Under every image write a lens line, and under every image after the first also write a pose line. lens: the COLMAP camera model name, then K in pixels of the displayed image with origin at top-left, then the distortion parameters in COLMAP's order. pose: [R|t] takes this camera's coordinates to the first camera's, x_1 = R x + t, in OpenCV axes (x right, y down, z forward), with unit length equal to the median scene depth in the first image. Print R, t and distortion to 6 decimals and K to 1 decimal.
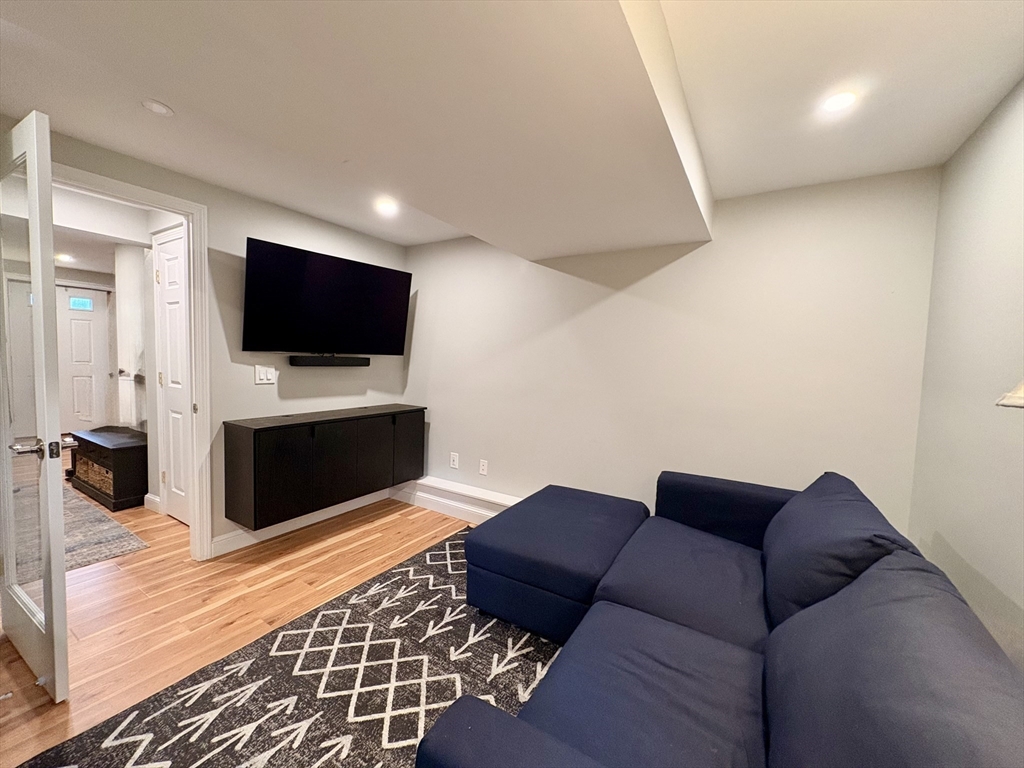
lens RADIAL K [[405.2, 0, 511.3], [0, 405.2, 387.0], [0, 0, 1]] dist [-0.000751, -0.000174]
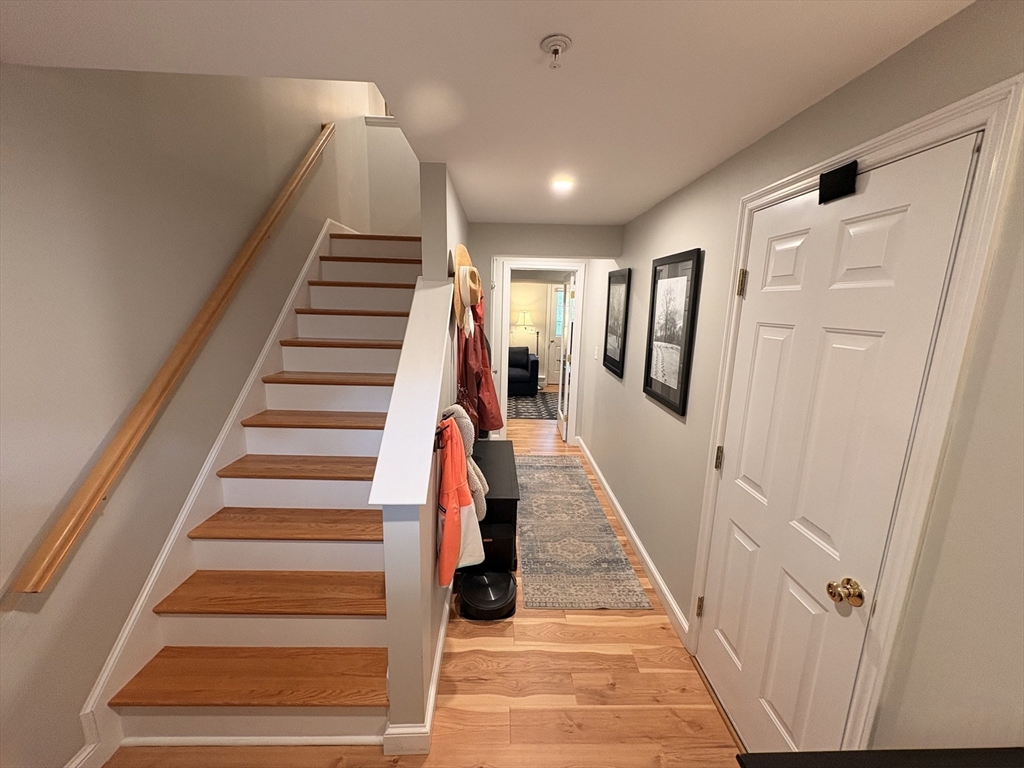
lens RADIAL K [[405.2, 0, 510.9], [0, 405.2, 381.3], [0, 0, 1]] dist [-0.000751, -0.000174]
pose [[-0.545984, -0.201953, 0.813091, -1.906726], [0.018528, 0.967364, 0.252712, -0.299875], [-0.837591, 0.153042, -0.524424, 1.597638]]
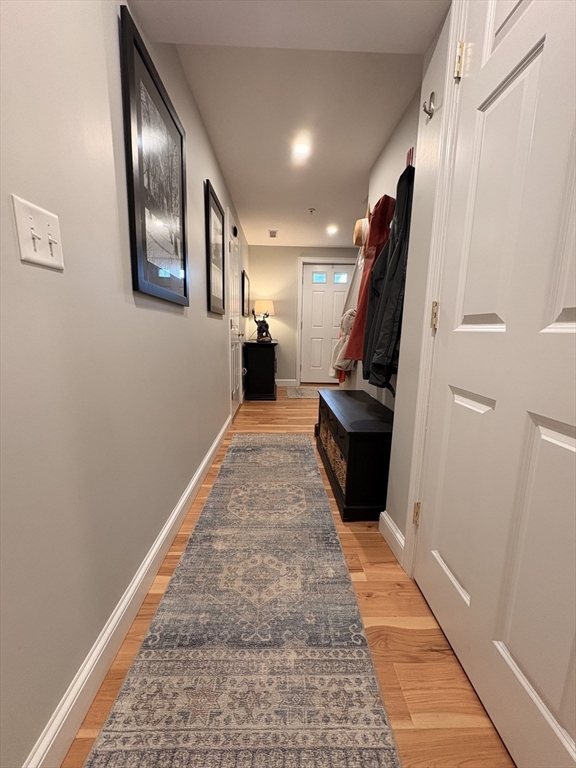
lens RADIAL K [[303.9, 0, 288.2], [0, 303.9, 384.4], [0, 0, 1]] dist [-0.000751, -0.000174]
pose [[0.549434, 0.126680, -0.825878, -0.659554], [-0.050900, 0.991679, 0.118249, 0.024616], [0.833985, -0.022932, 0.551310, 0.665080]]
